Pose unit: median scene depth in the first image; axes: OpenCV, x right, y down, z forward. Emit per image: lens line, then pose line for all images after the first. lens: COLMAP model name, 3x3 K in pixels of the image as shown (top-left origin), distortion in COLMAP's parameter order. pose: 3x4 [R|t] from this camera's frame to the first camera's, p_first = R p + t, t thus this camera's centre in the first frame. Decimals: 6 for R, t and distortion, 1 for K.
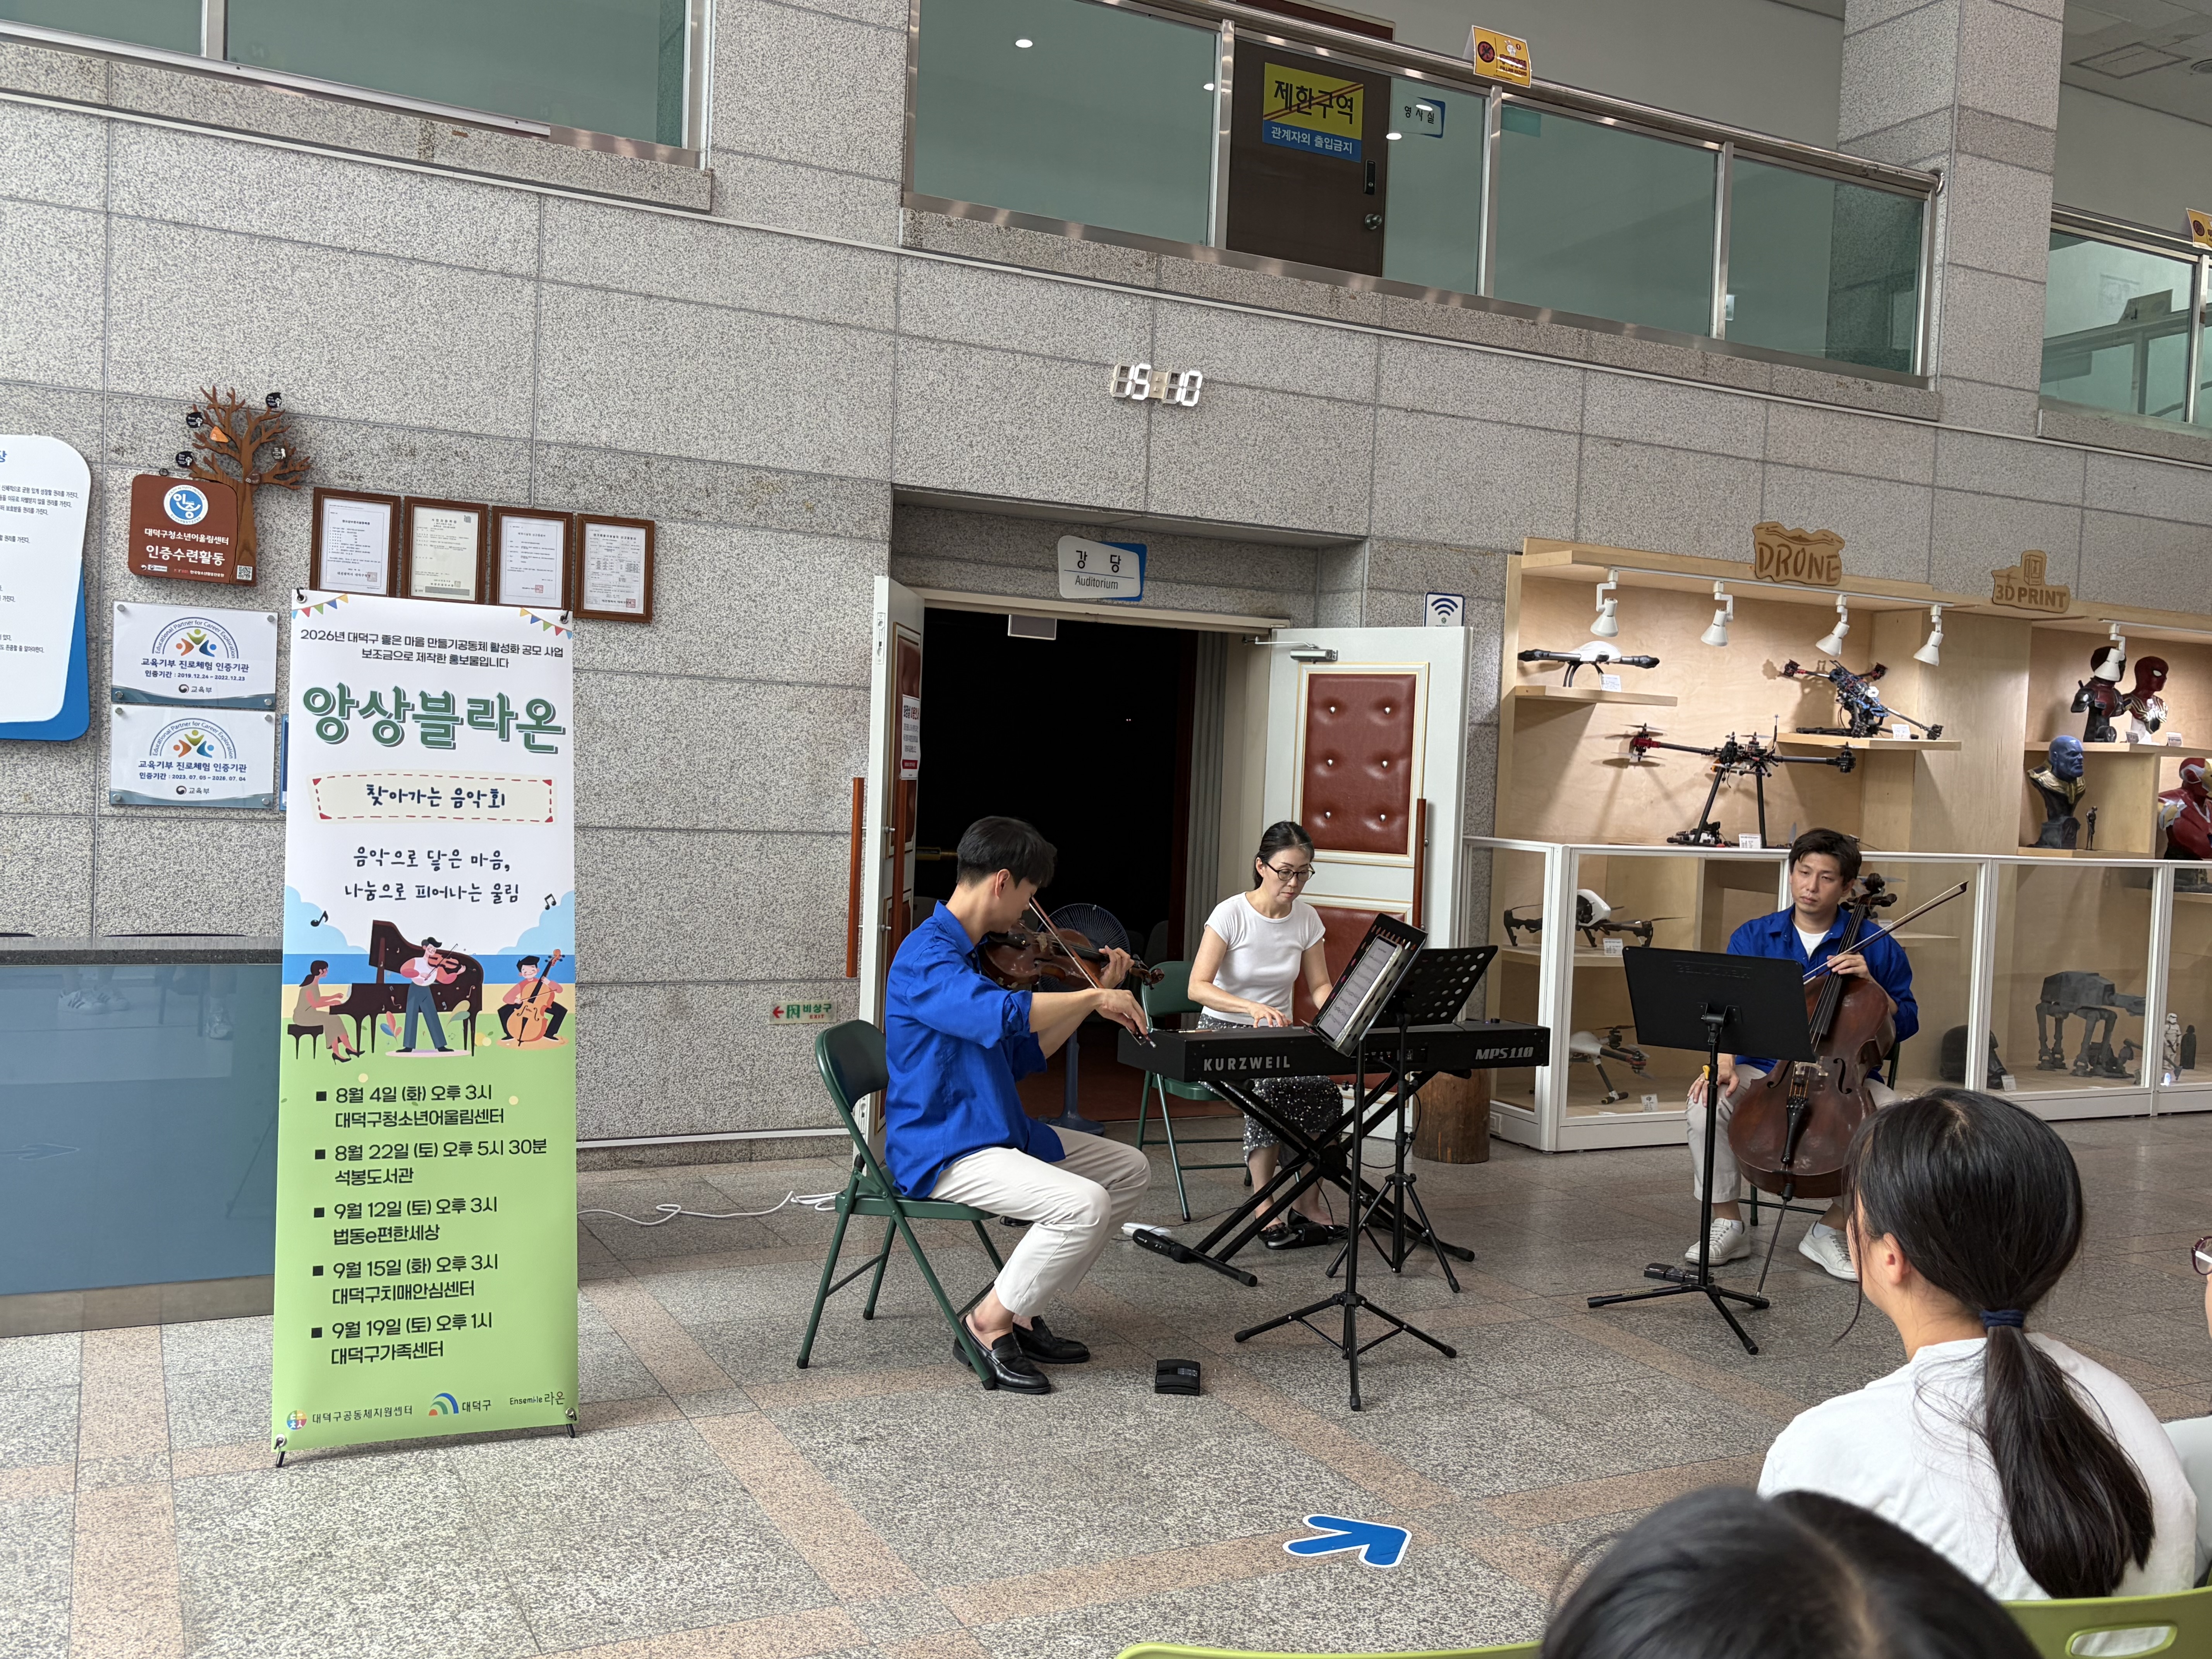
lens RADIAL K [[1930.8, 0, 1106.0], [0, 1930.8, 829.5], [0, 0, 1]] dist [0.217469, -0.790437]
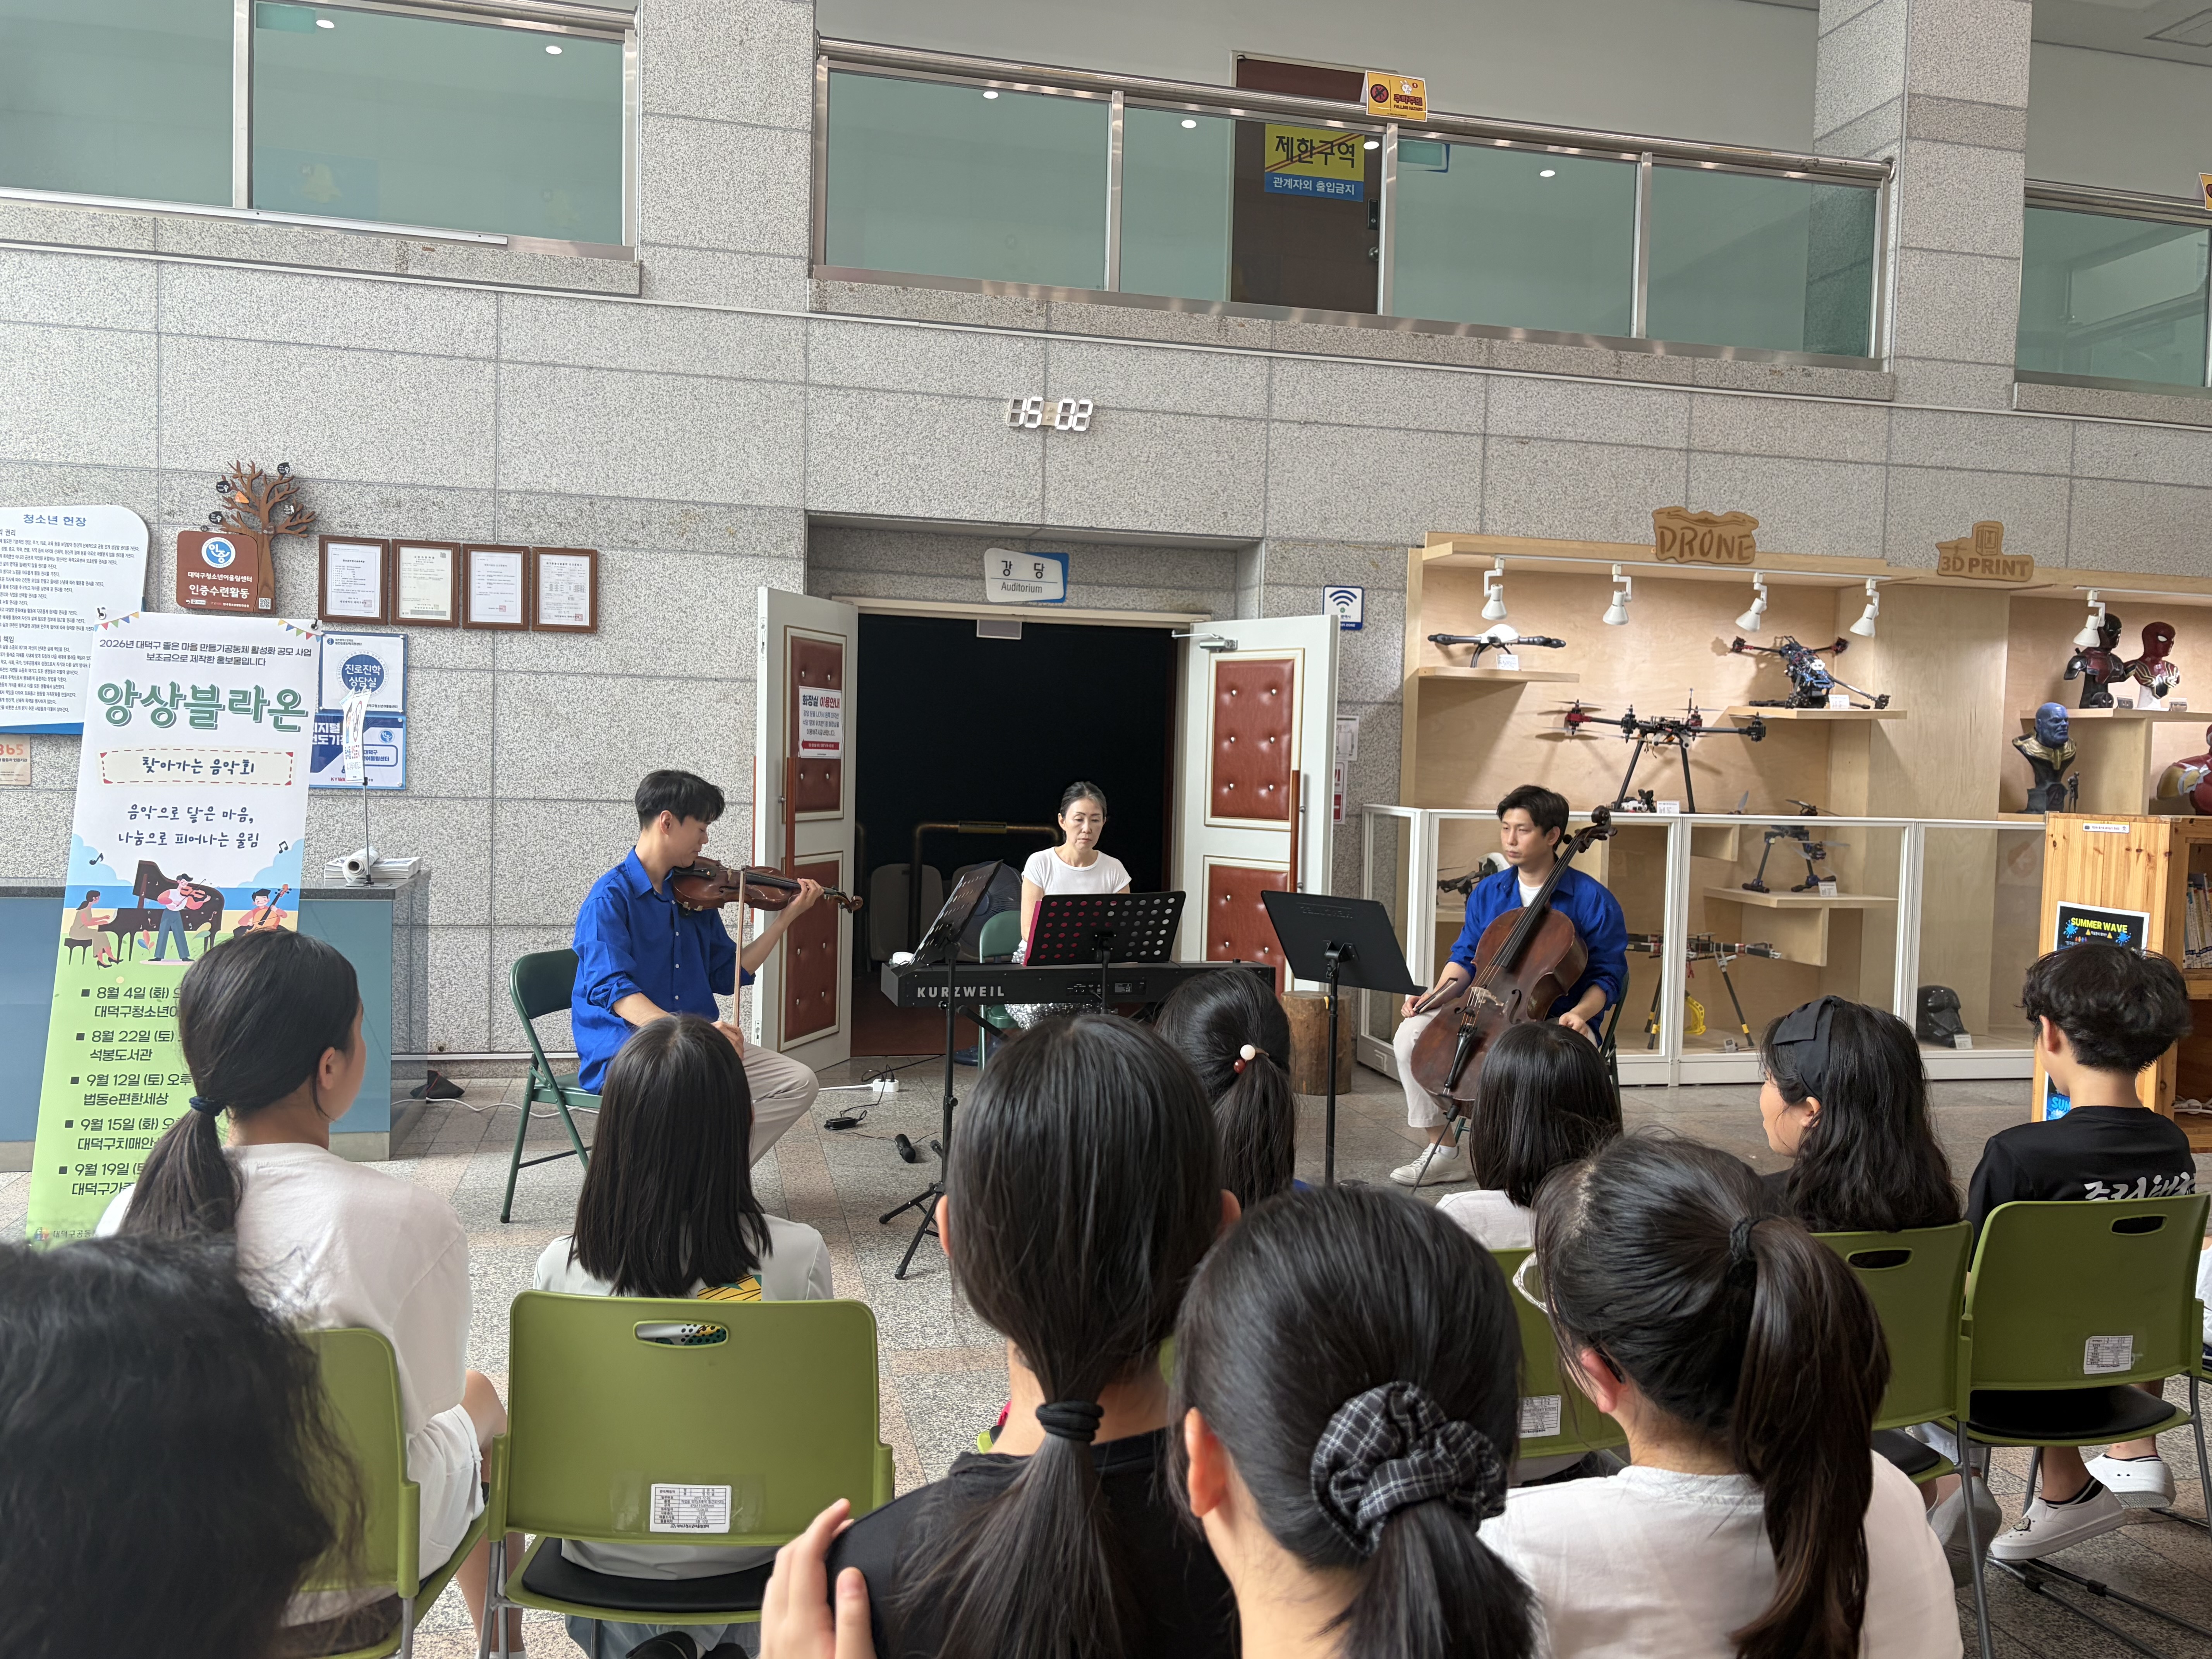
lens RADIAL K [[1713.3, 0, 1106.0], [0, 1713.3, 829.5], [0, 0, 1]] dist [0.154242, -0.470648]
pose [[0.971854, -0.006631, -0.235491, 0.286399], [0.007391, 0.999970, 0.002344, 0.015217], [0.235469, -0.004019, 0.971874, 0.013059]]
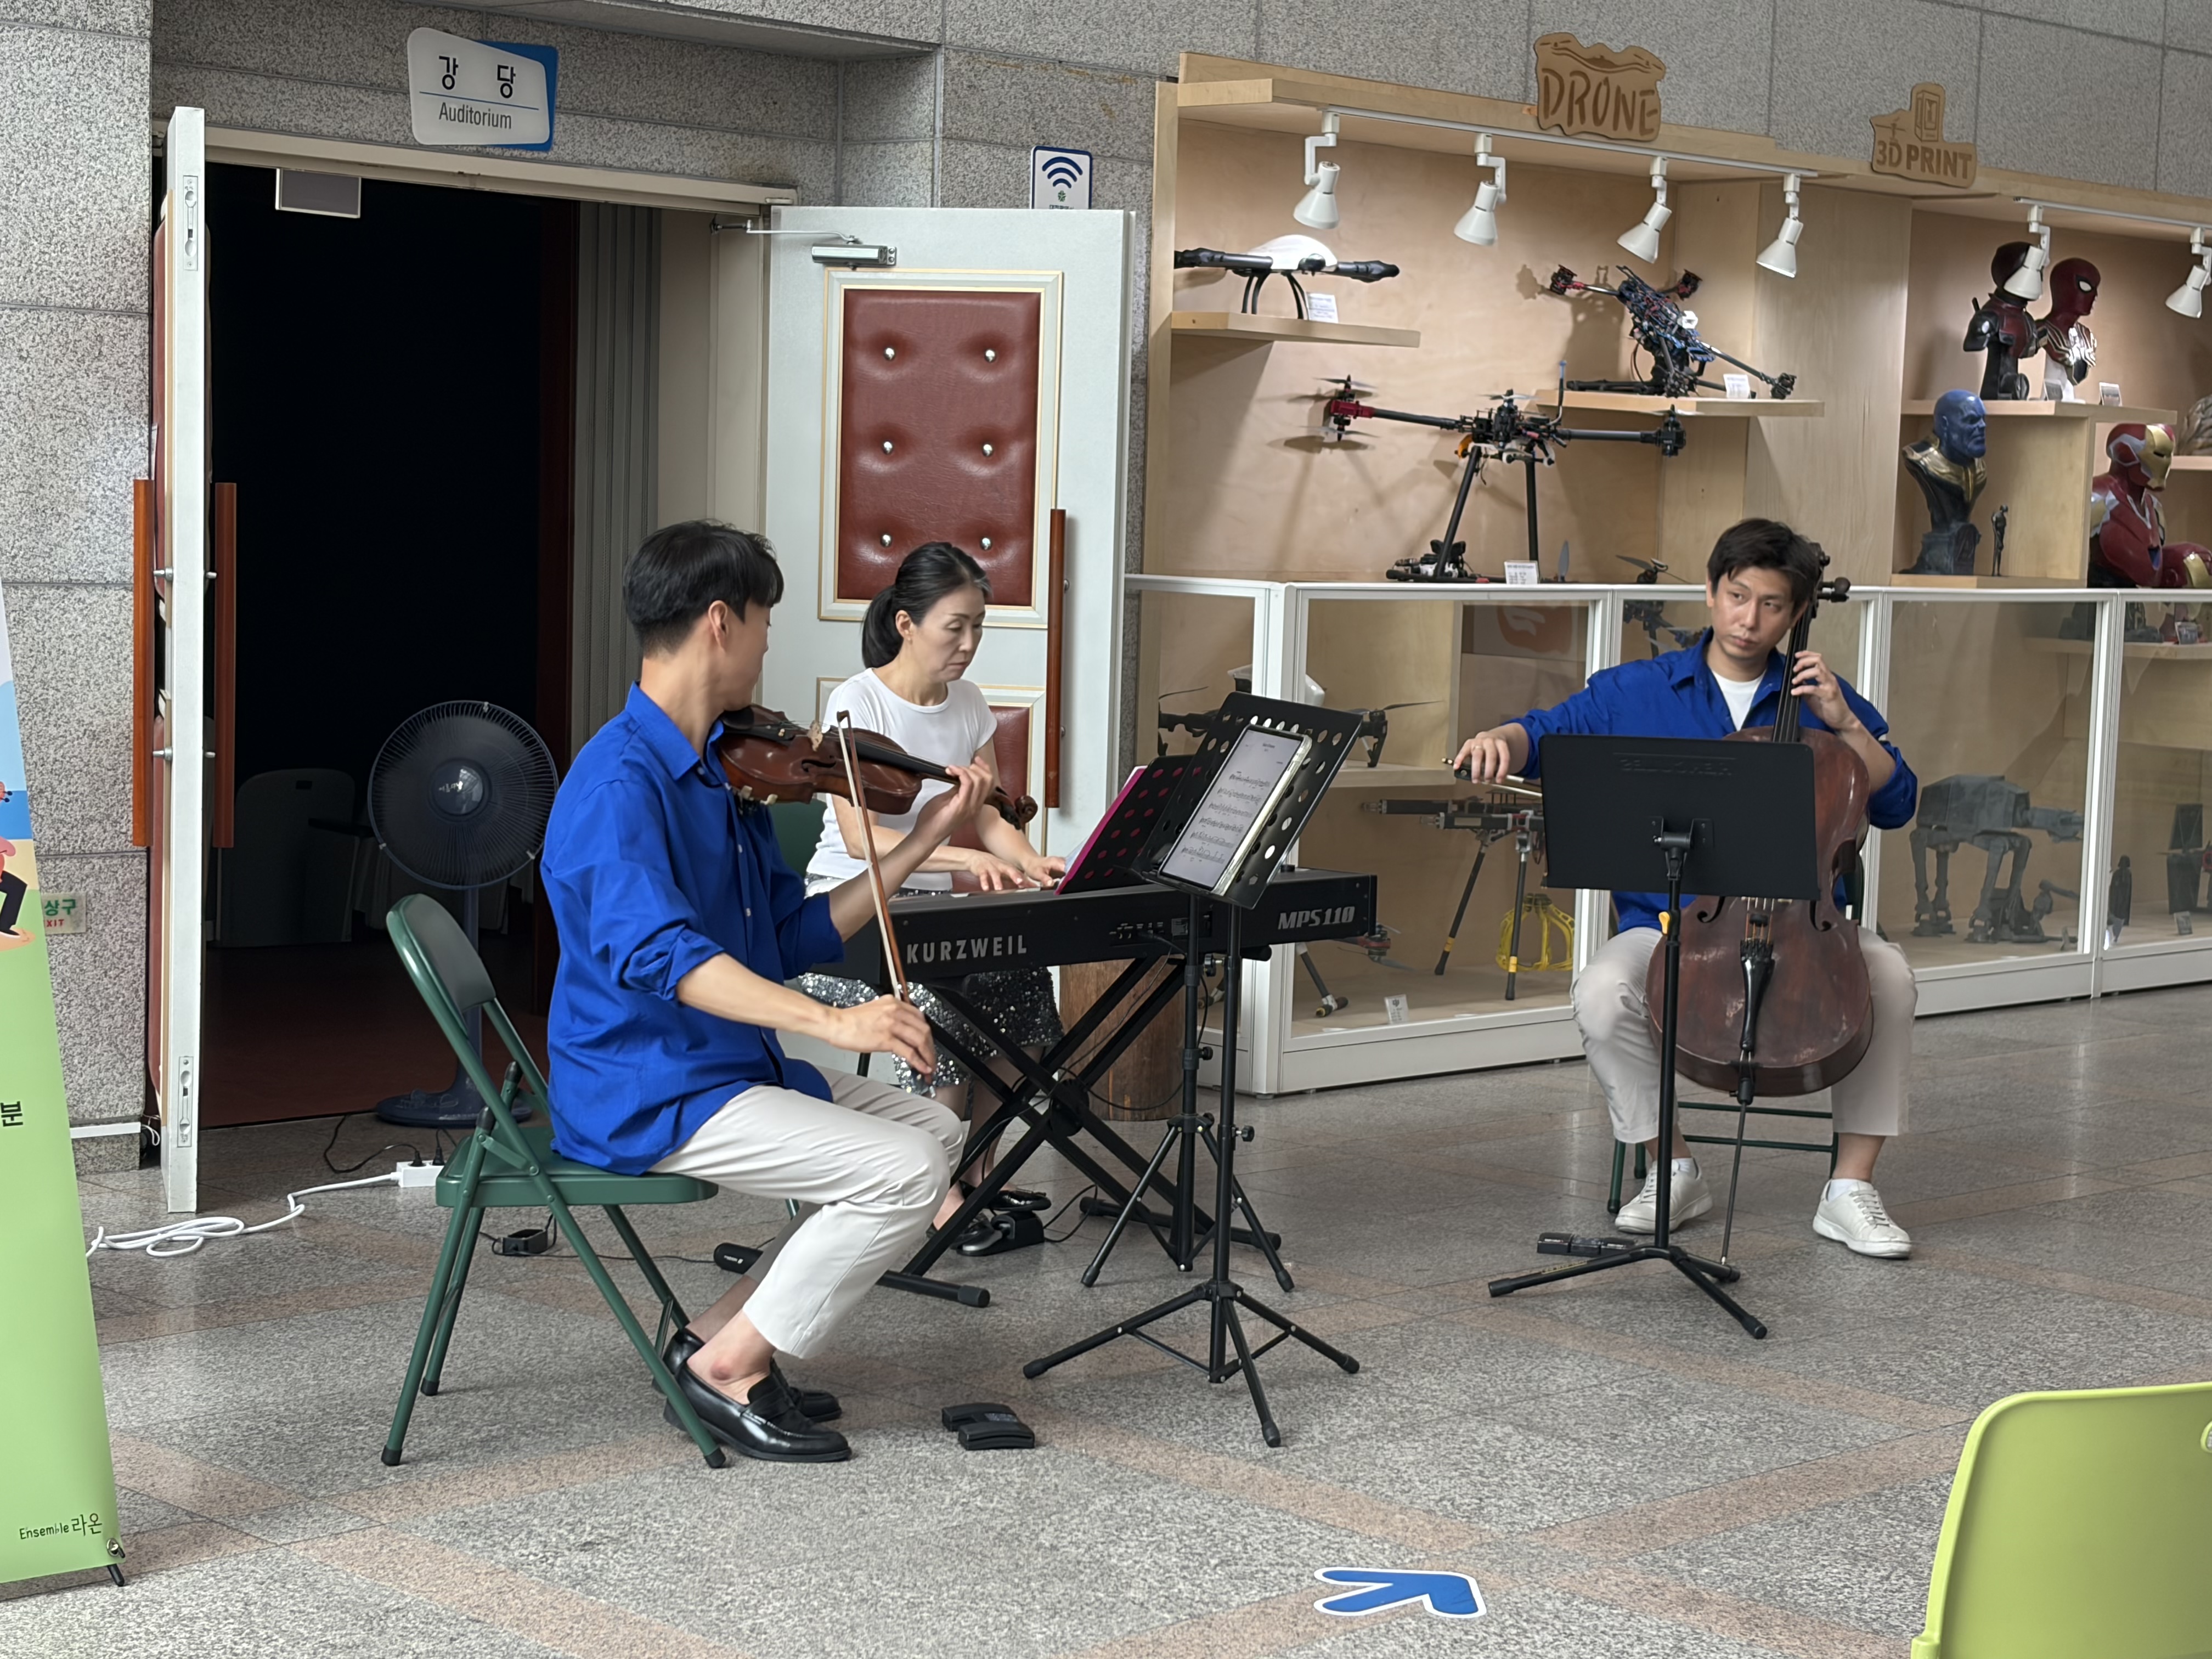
lens RADIAL K [[3923.4, 0, 1106.0], [0, 3923.4, 829.5], [0, 0, 1]] dist [0.276073, -1.160027]
pose [[0.951776, -0.038127, 0.304417, -0.184646], [0.018440, 0.997563, 0.067286, 0.000930], [-0.306240, -0.058427, 0.950159, -0.128841]]
